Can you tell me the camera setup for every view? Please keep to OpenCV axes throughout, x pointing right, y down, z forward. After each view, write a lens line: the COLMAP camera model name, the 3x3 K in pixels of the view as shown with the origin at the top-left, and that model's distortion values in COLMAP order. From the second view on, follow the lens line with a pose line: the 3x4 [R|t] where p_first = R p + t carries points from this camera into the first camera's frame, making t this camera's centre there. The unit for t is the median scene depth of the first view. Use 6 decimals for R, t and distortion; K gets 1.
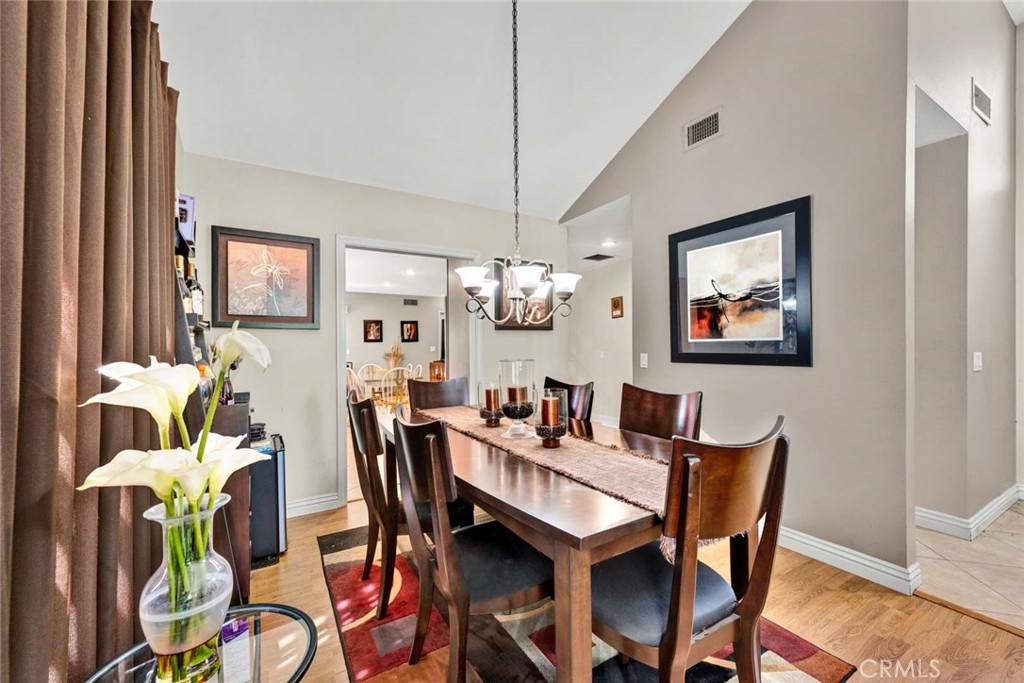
lens RADIAL K [[409.3, 0, 503.1], [0, 409.3, 344.6], [0, 0, 1]] dist [-0.006832, -0.000550]
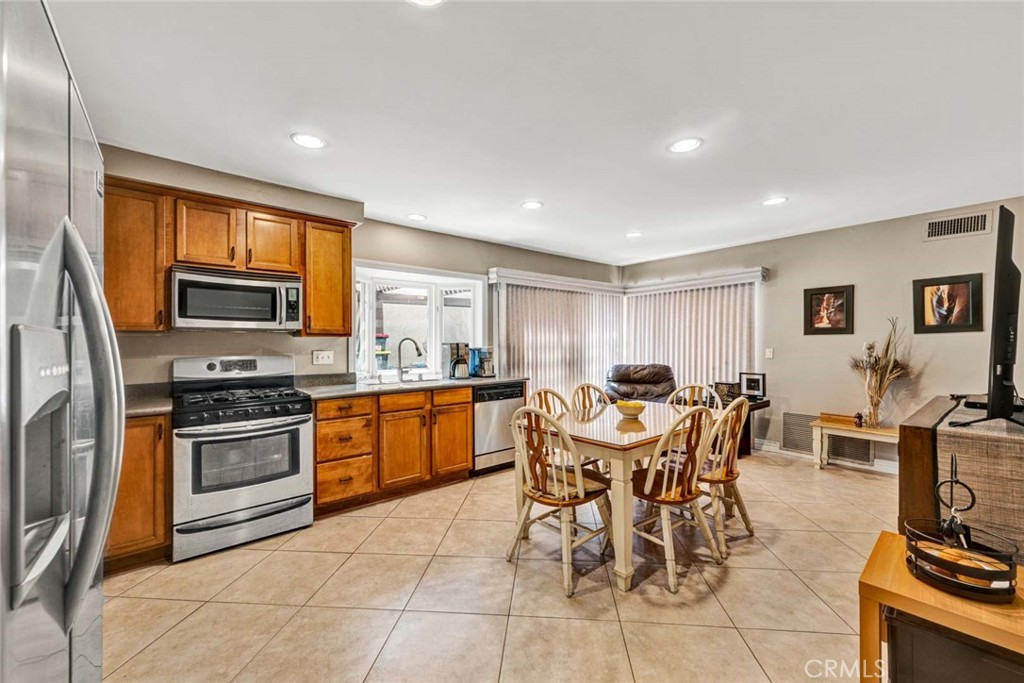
lens RADIAL K [[409.3, 0, 524.4], [0, 409.3, 341.3], [0, 0, 1]] dist [-0.006832, -0.000550]
pose [[0.168675, 0.005544, -0.985656, 0.079890], [0.009906, 0.999924, 0.007319, -0.004983], [0.985622, -0.010998, 0.168607, 0.587738]]
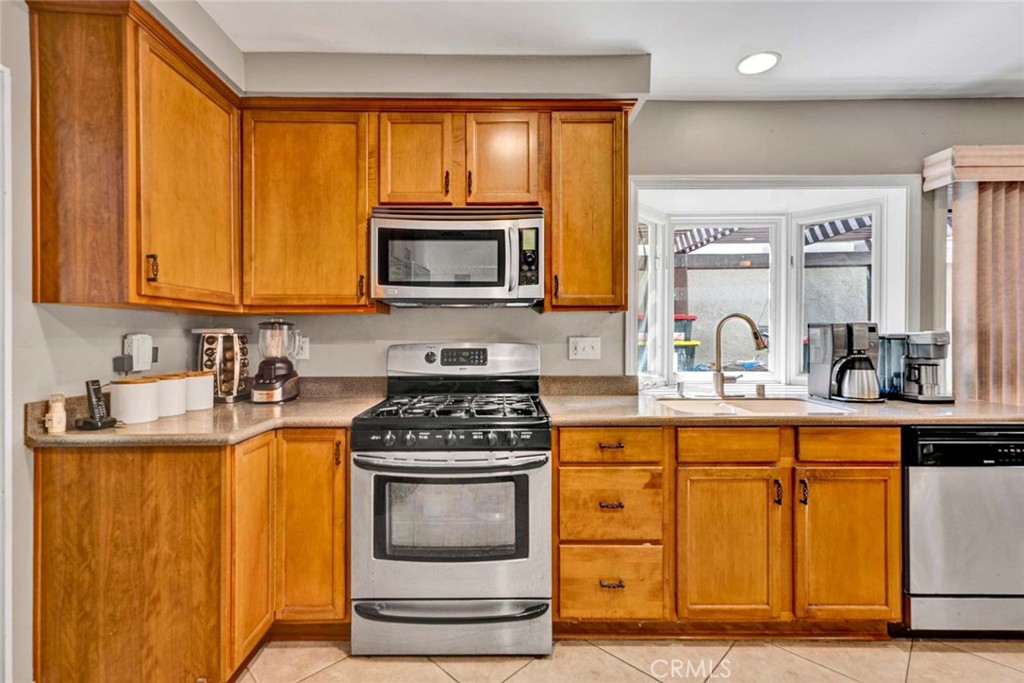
lens RADIAL K [[448.8, 0, 508.4], [0, 448.8, 338.1], [0, 0, 1]] dist [0.001057, -0.000686]
pose [[-0.516306, 0.018280, -0.856209, -0.086441], [0.014085, 0.999818, 0.012853, 0.001530], [0.856289, -0.005424, -0.516469, 0.560890]]
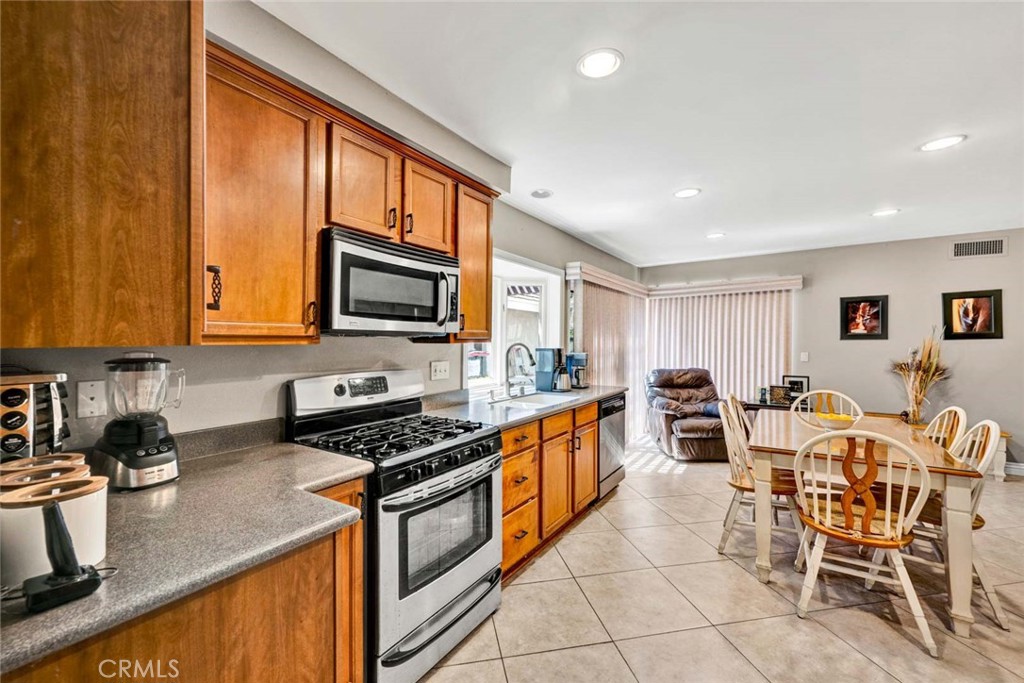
lens RADIAL K [[409.3, 0, 508.9], [0, 409.3, 344.4], [0, 0, 1]] dist [-0.006832, -0.000550]
pose [[0.425584, 0.015116, -0.904793, -0.049086], [0.004666, 0.999811, 0.018899, -0.011975], [0.904907, -0.012265, 0.425433, 0.391421]]
